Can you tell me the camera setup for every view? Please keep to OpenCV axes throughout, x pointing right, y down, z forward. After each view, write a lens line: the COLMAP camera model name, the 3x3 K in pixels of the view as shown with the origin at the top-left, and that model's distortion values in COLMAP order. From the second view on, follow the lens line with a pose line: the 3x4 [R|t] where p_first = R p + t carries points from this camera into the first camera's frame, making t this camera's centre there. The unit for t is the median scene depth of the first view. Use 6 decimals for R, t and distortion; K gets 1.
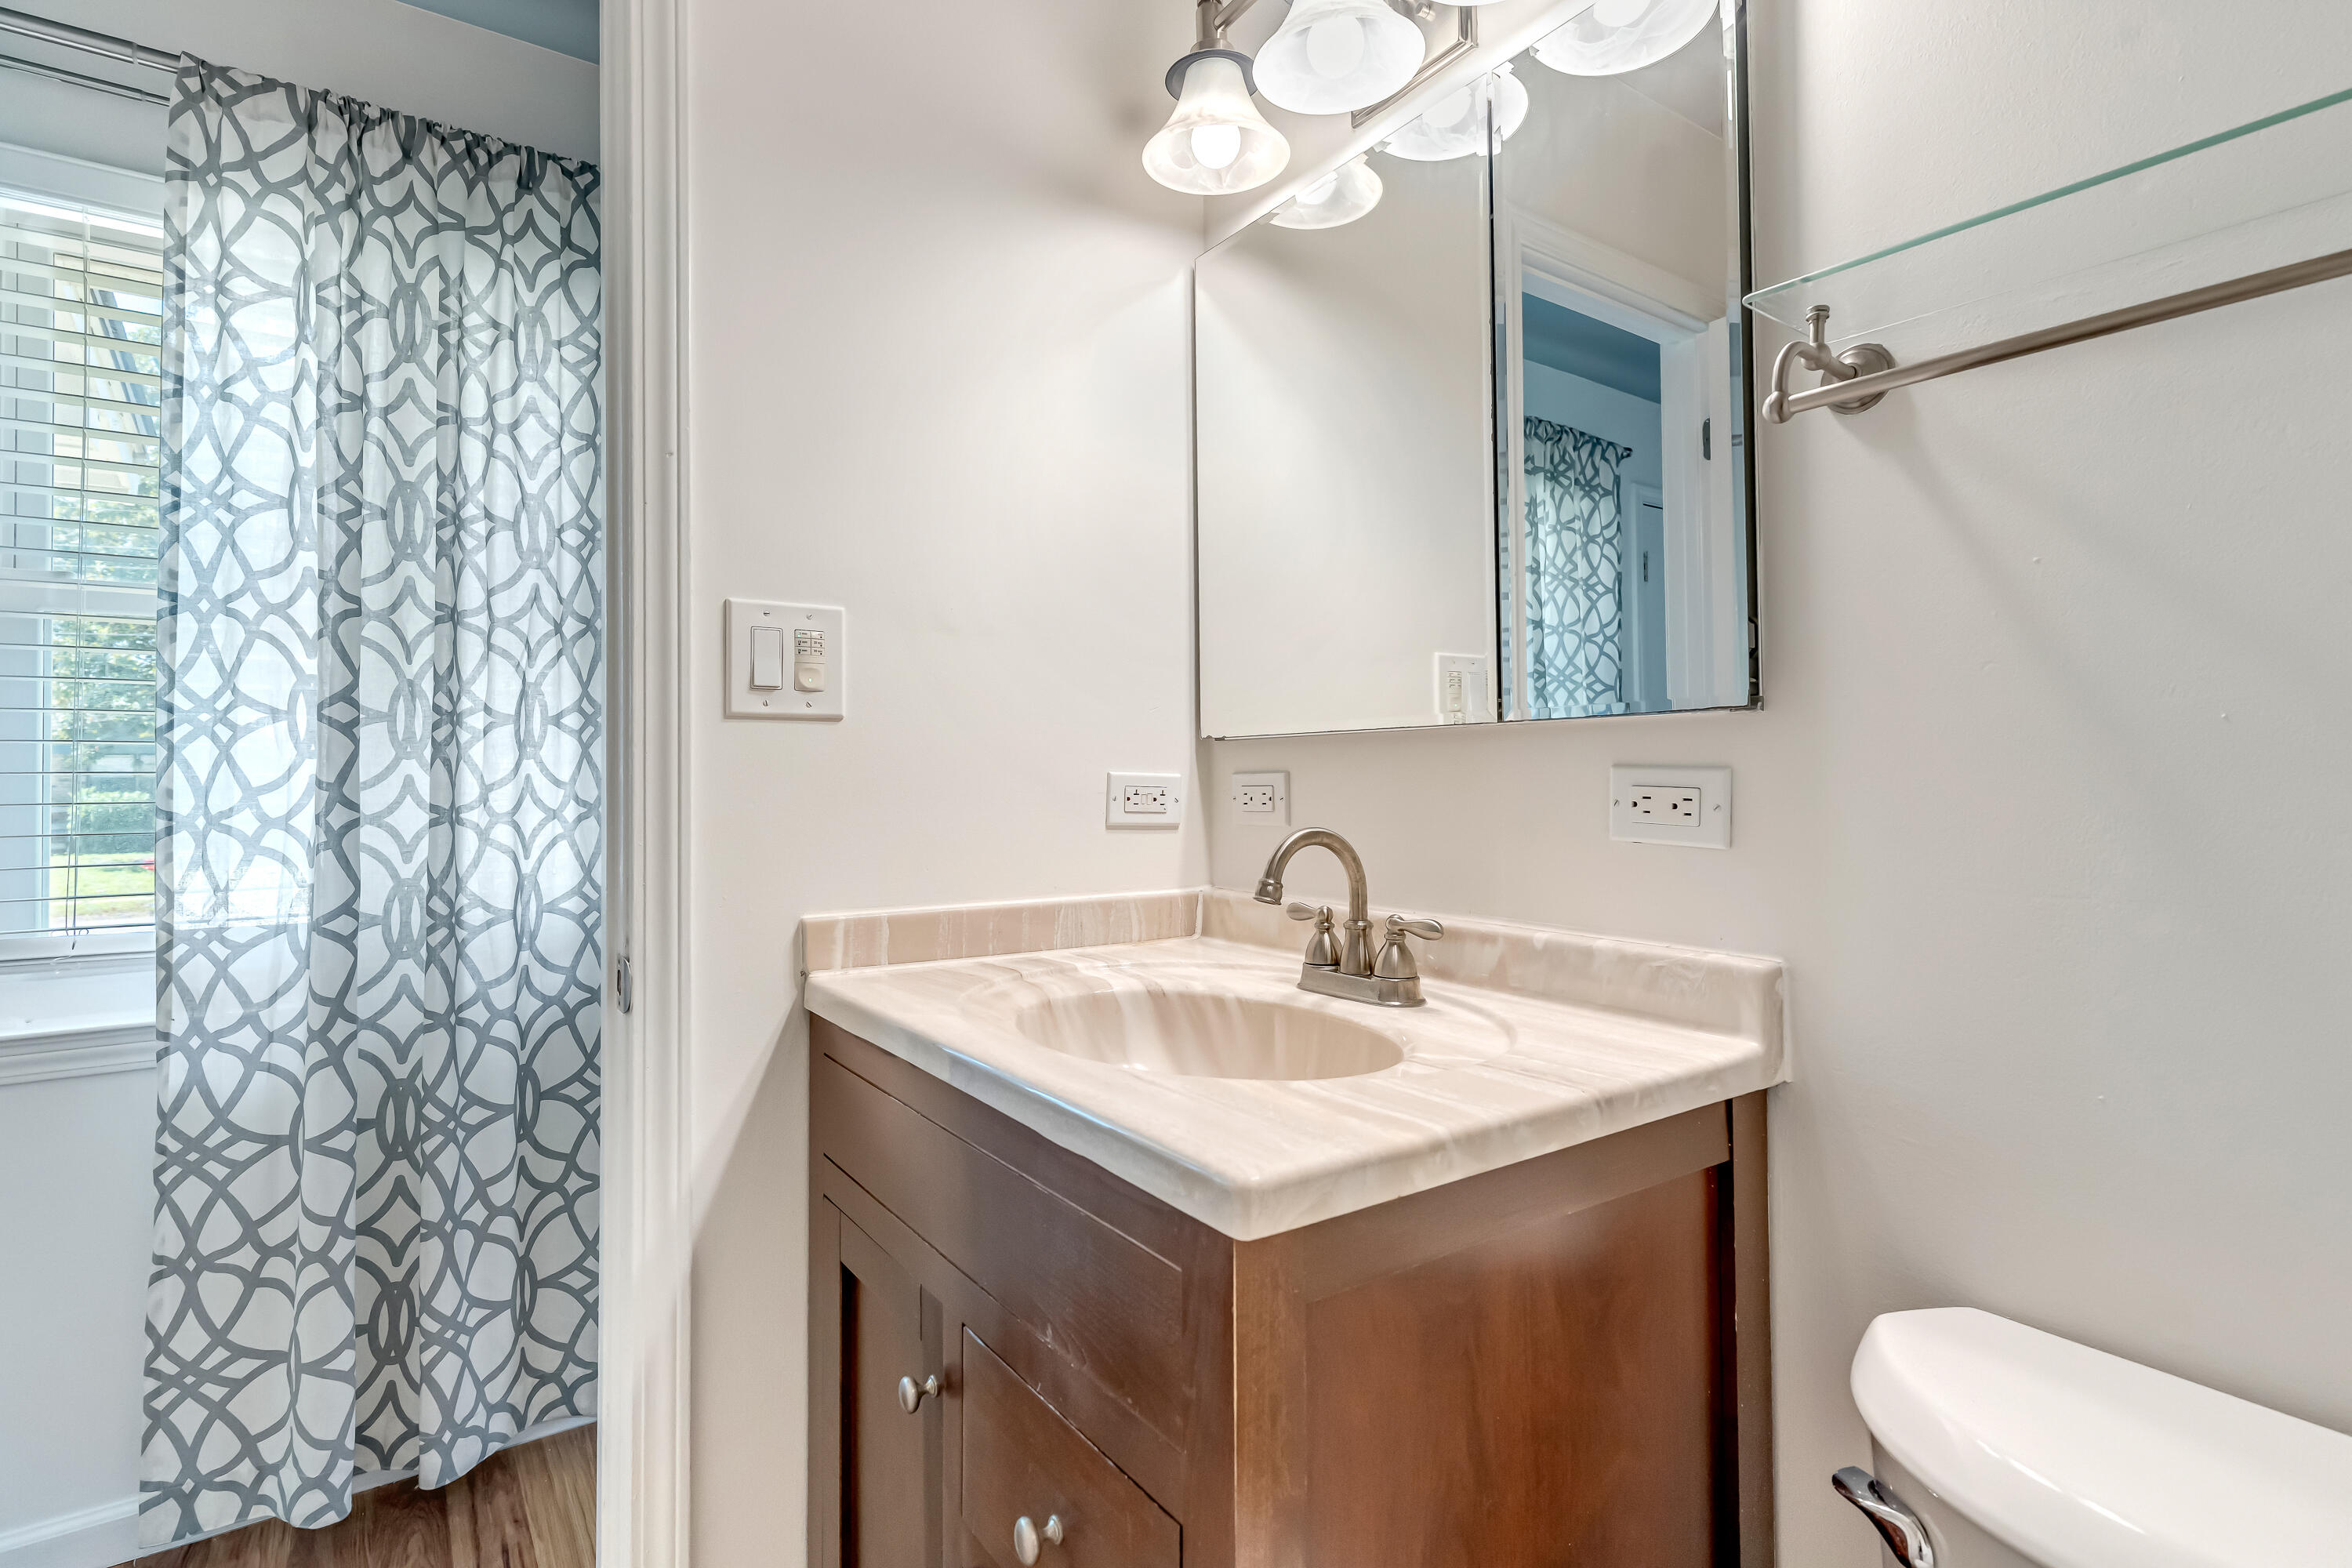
lens RADIAL K [[1121.4, 0, 1179.8], [0, 1121.4, 762.2], [0, 0, 1]] dist [0.004444, -0.000487]
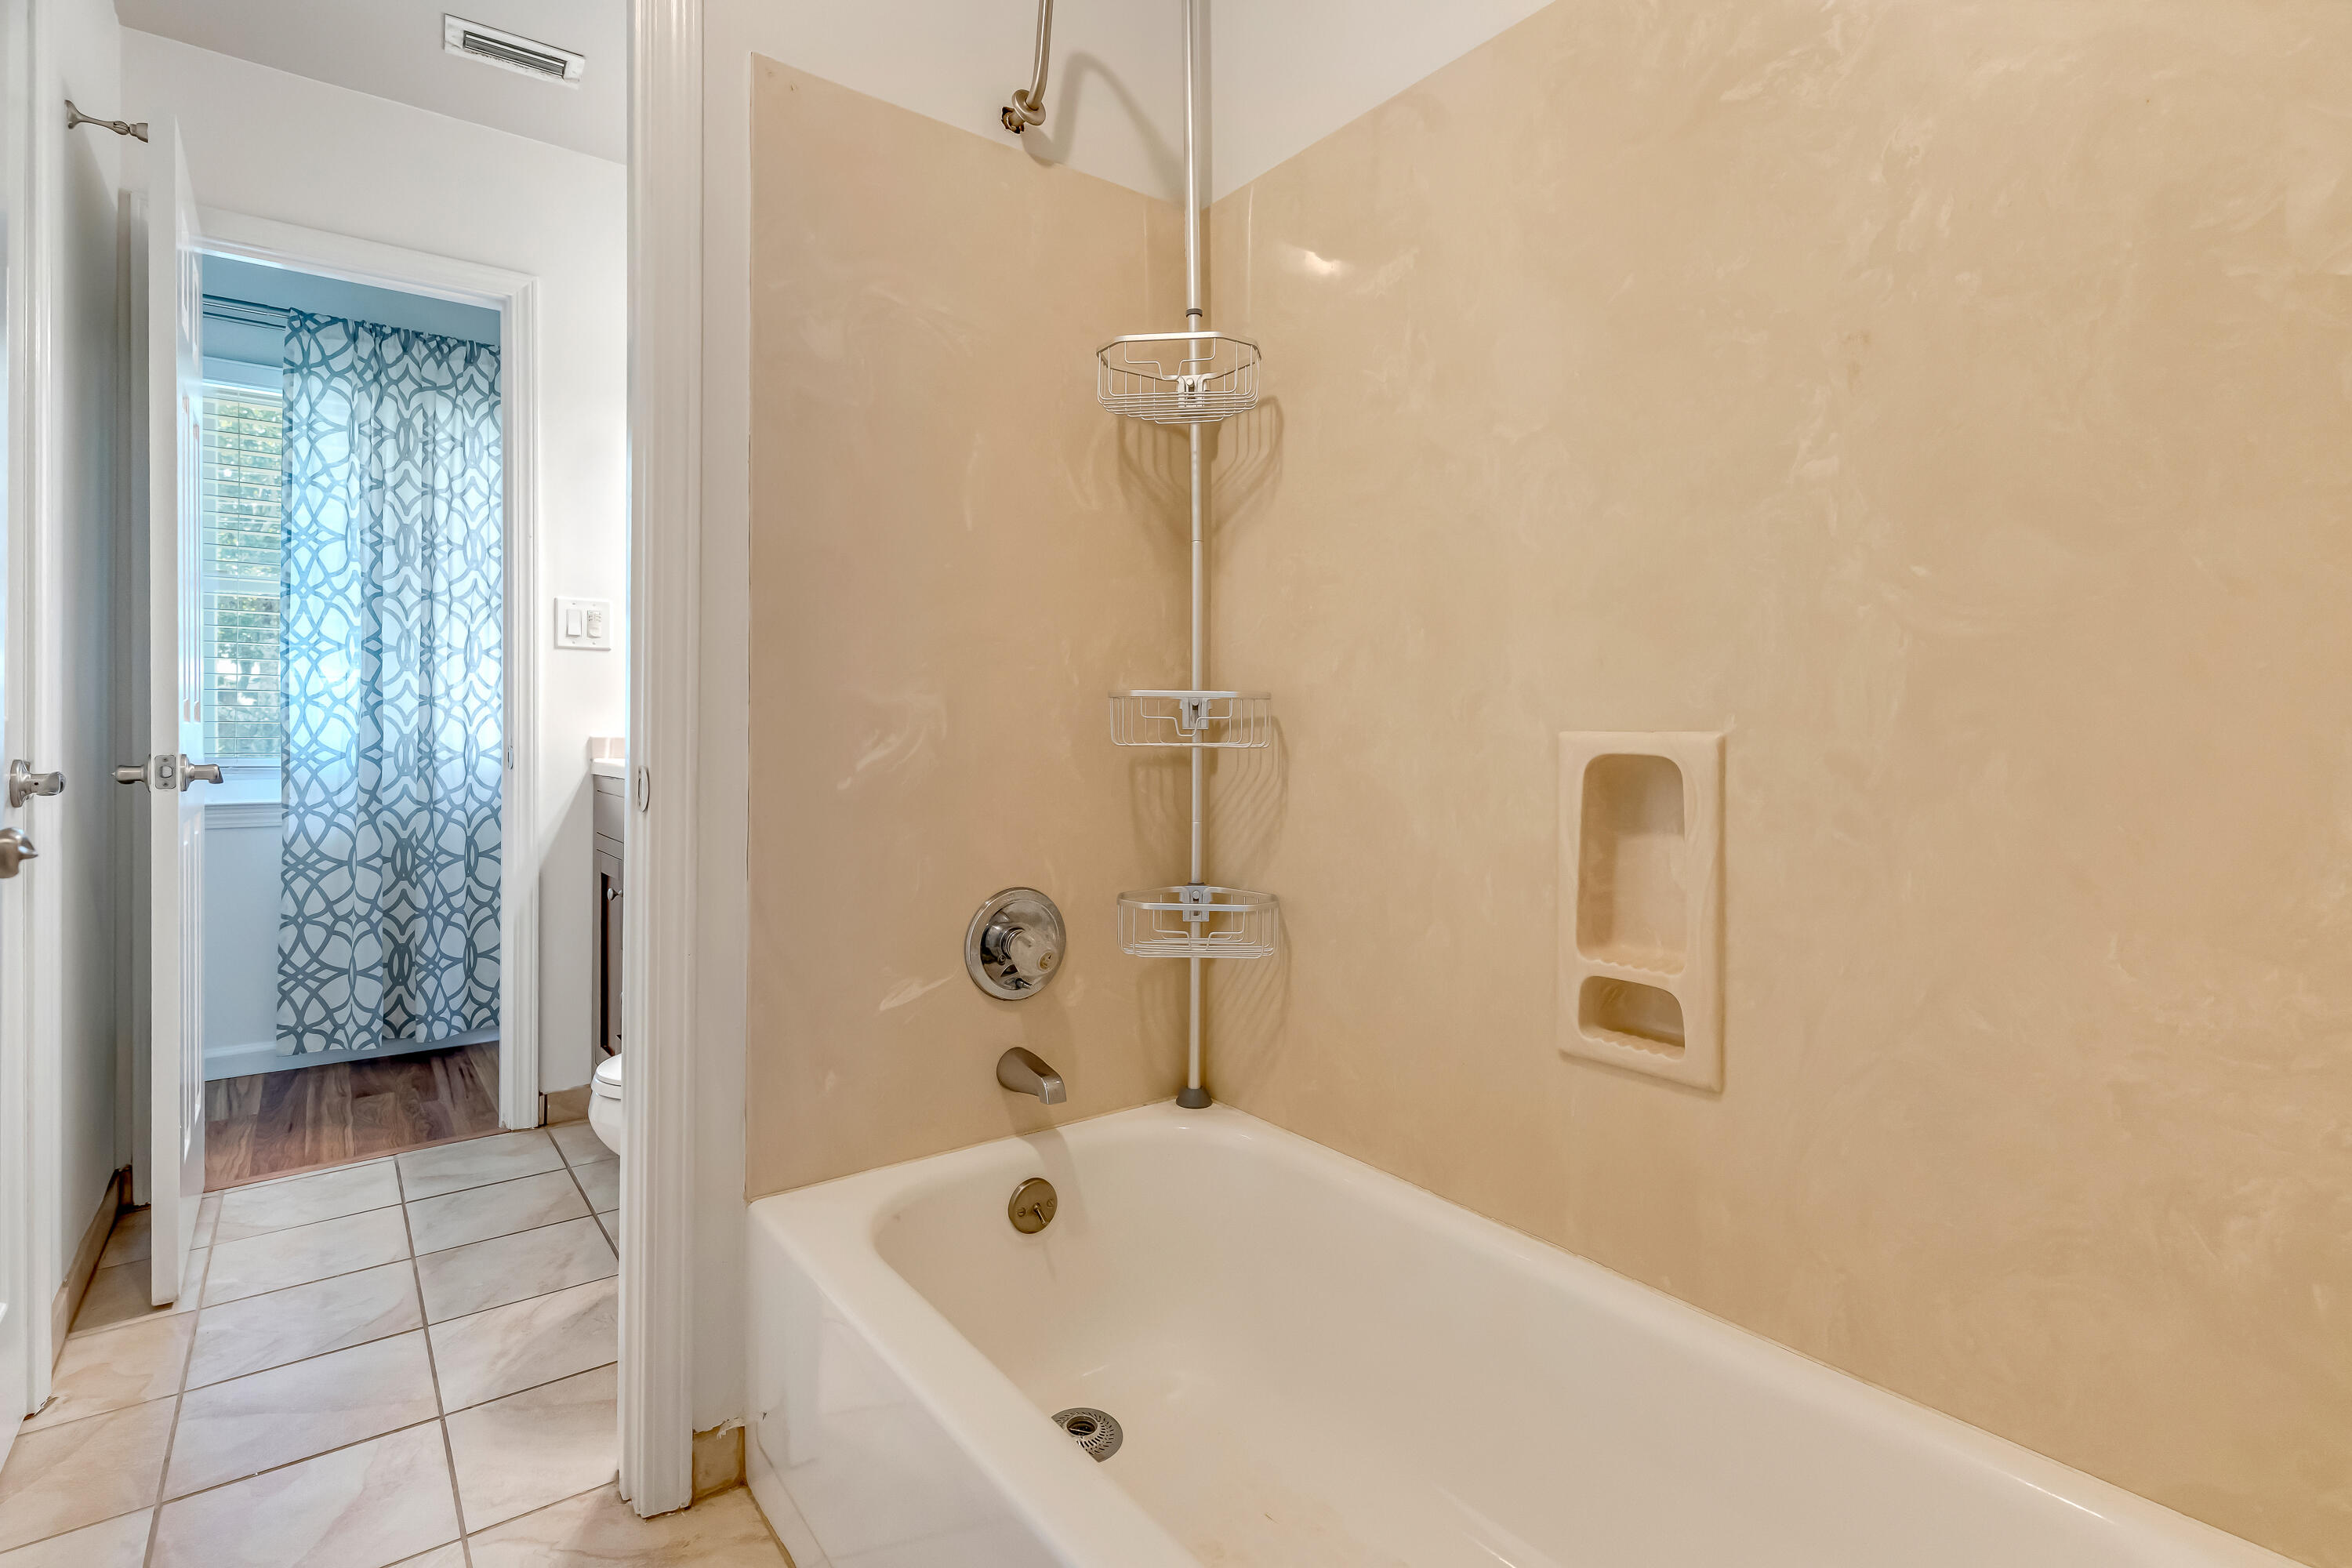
lens RADIAL K [[1121.4, 0, 1174.0], [0, 1121.4, 747.1], [0, 0, 1]] dist [0.004444, -0.000487]
pose [[0.999581, 0.011841, 0.026406, 0.571374], [-0.012478, 0.999632, 0.024098, 0.064868], [-0.026111, -0.024417, 0.999361, -0.952777]]
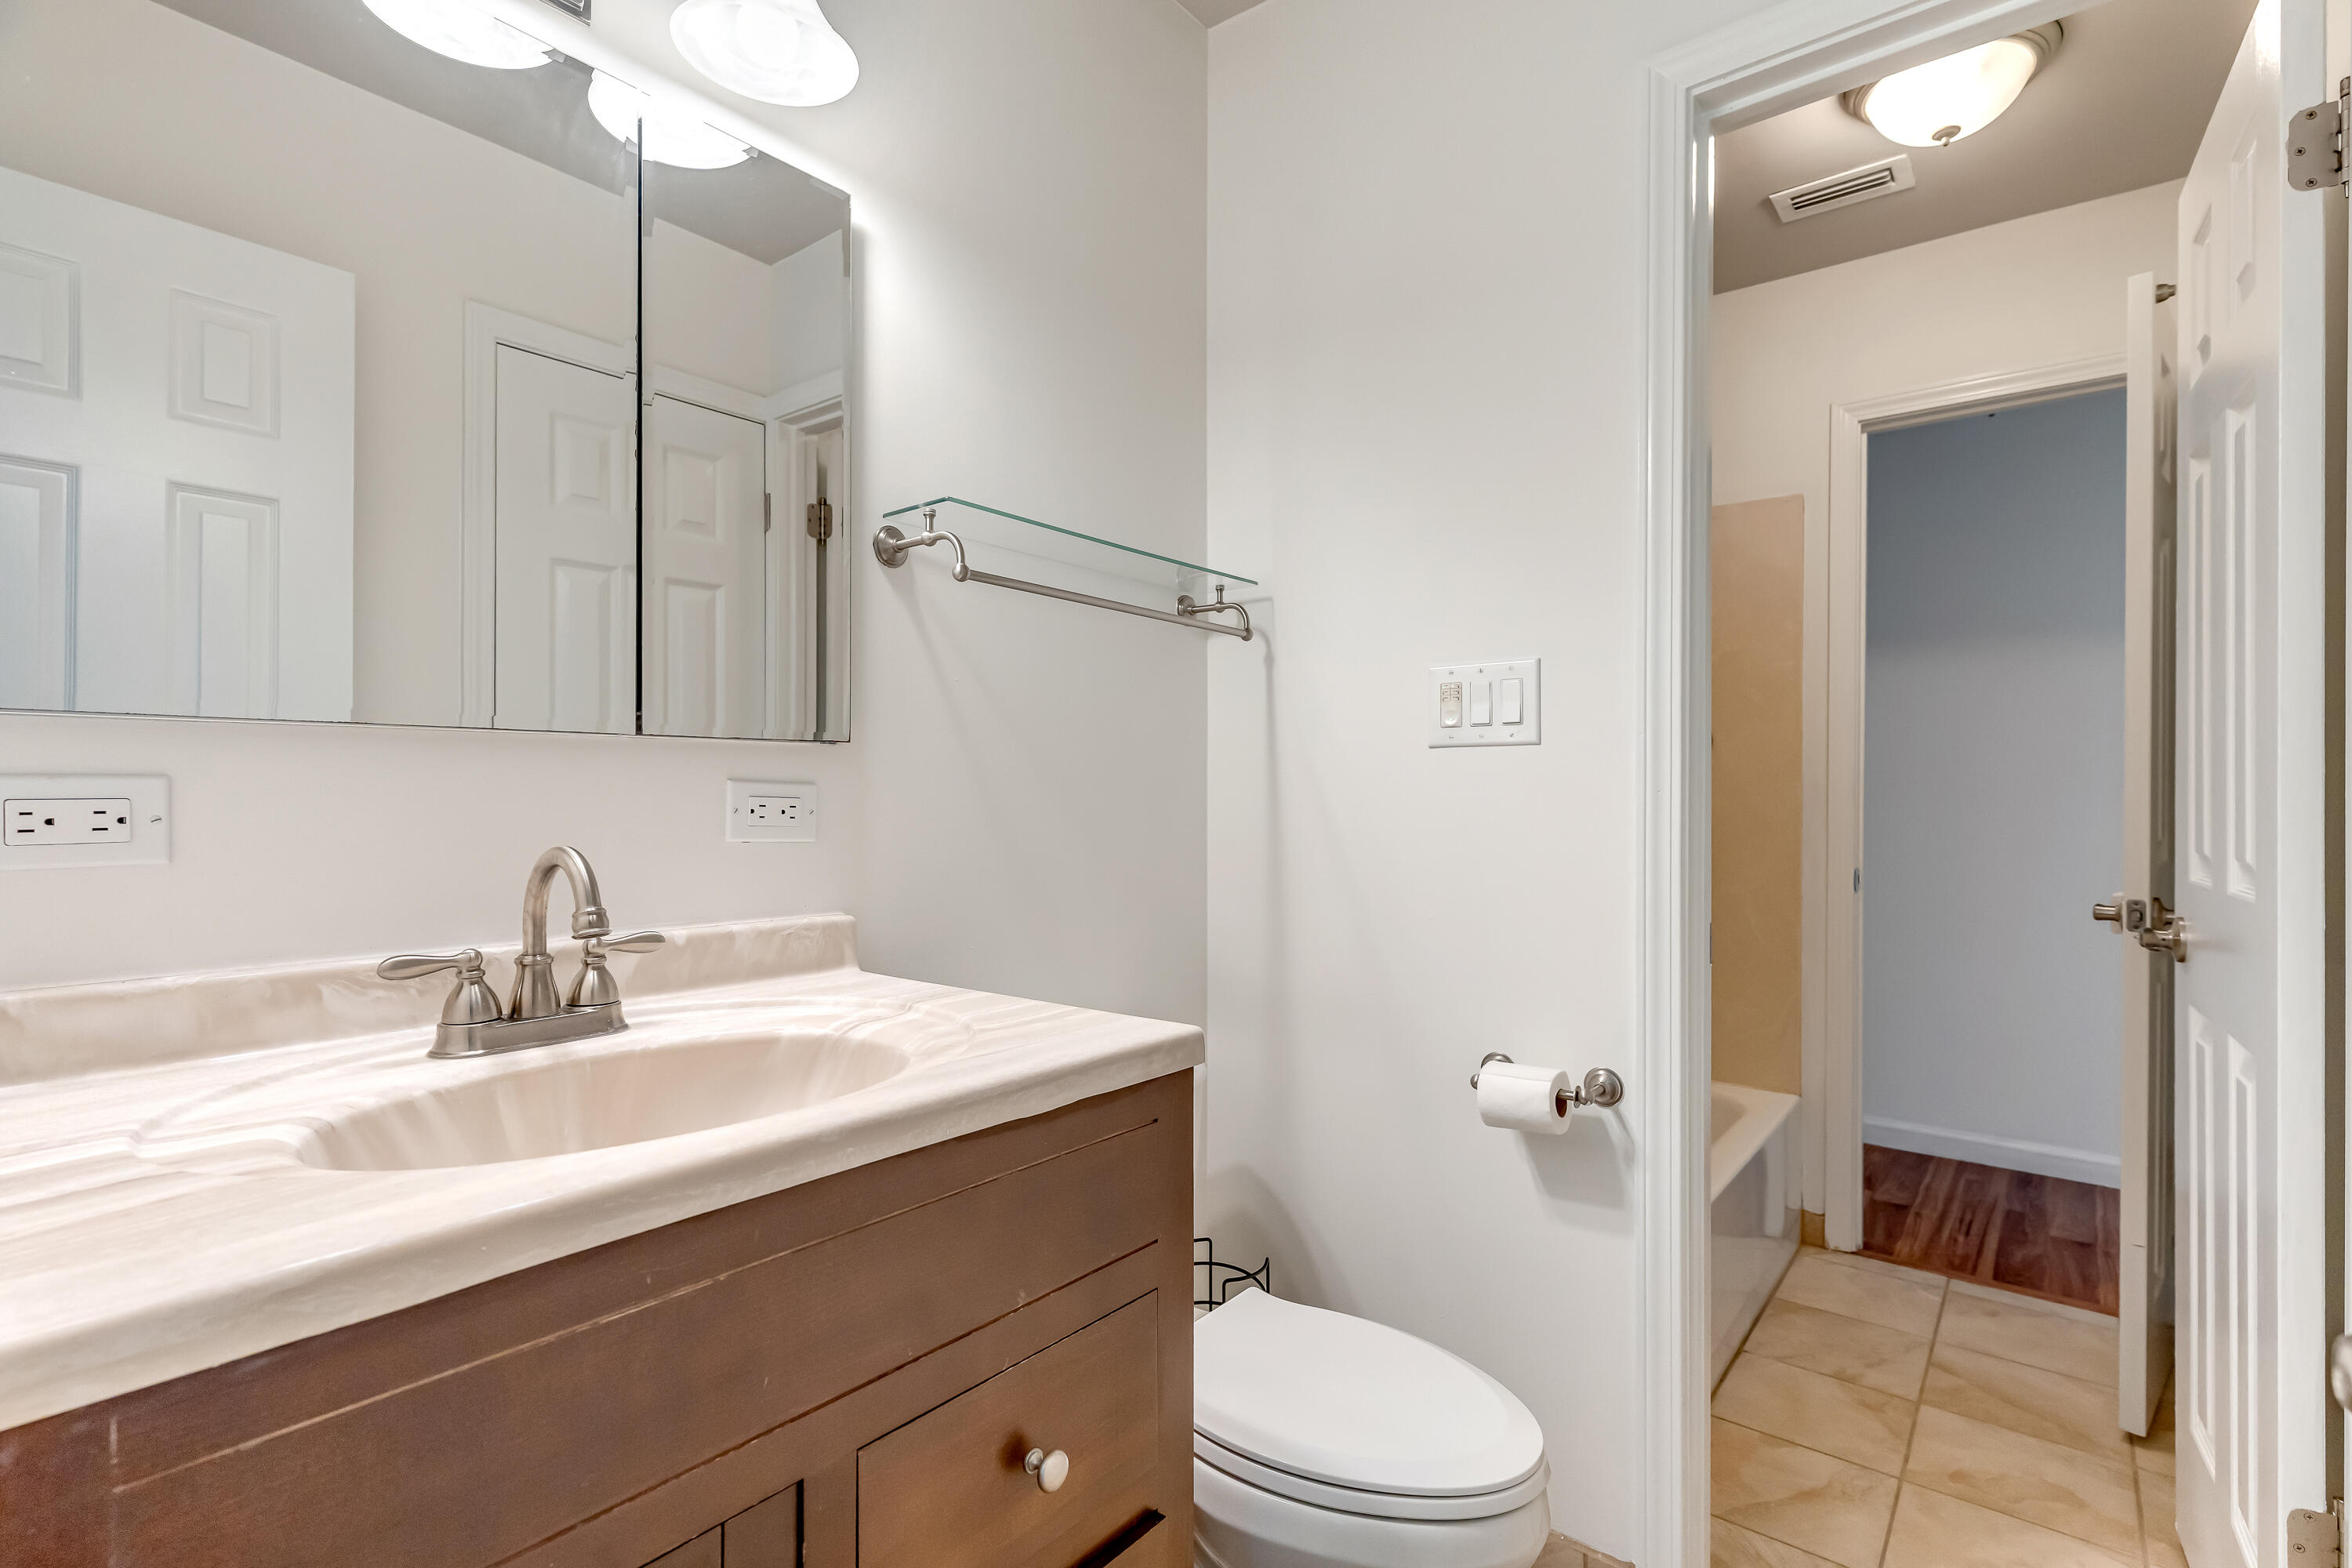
lens RADIAL K [[1121.4, 0, 1180.2], [0, 1121.4, 790.0], [0, 0, 1]] dist [0.004444, -0.000487]
pose [[-0.270046, 0.002174, 0.962845, -0.941529], [-0.018903, 0.999793, -0.007559, 0.014561], [-0.962662, -0.020242, -0.269949, 0.893464]]
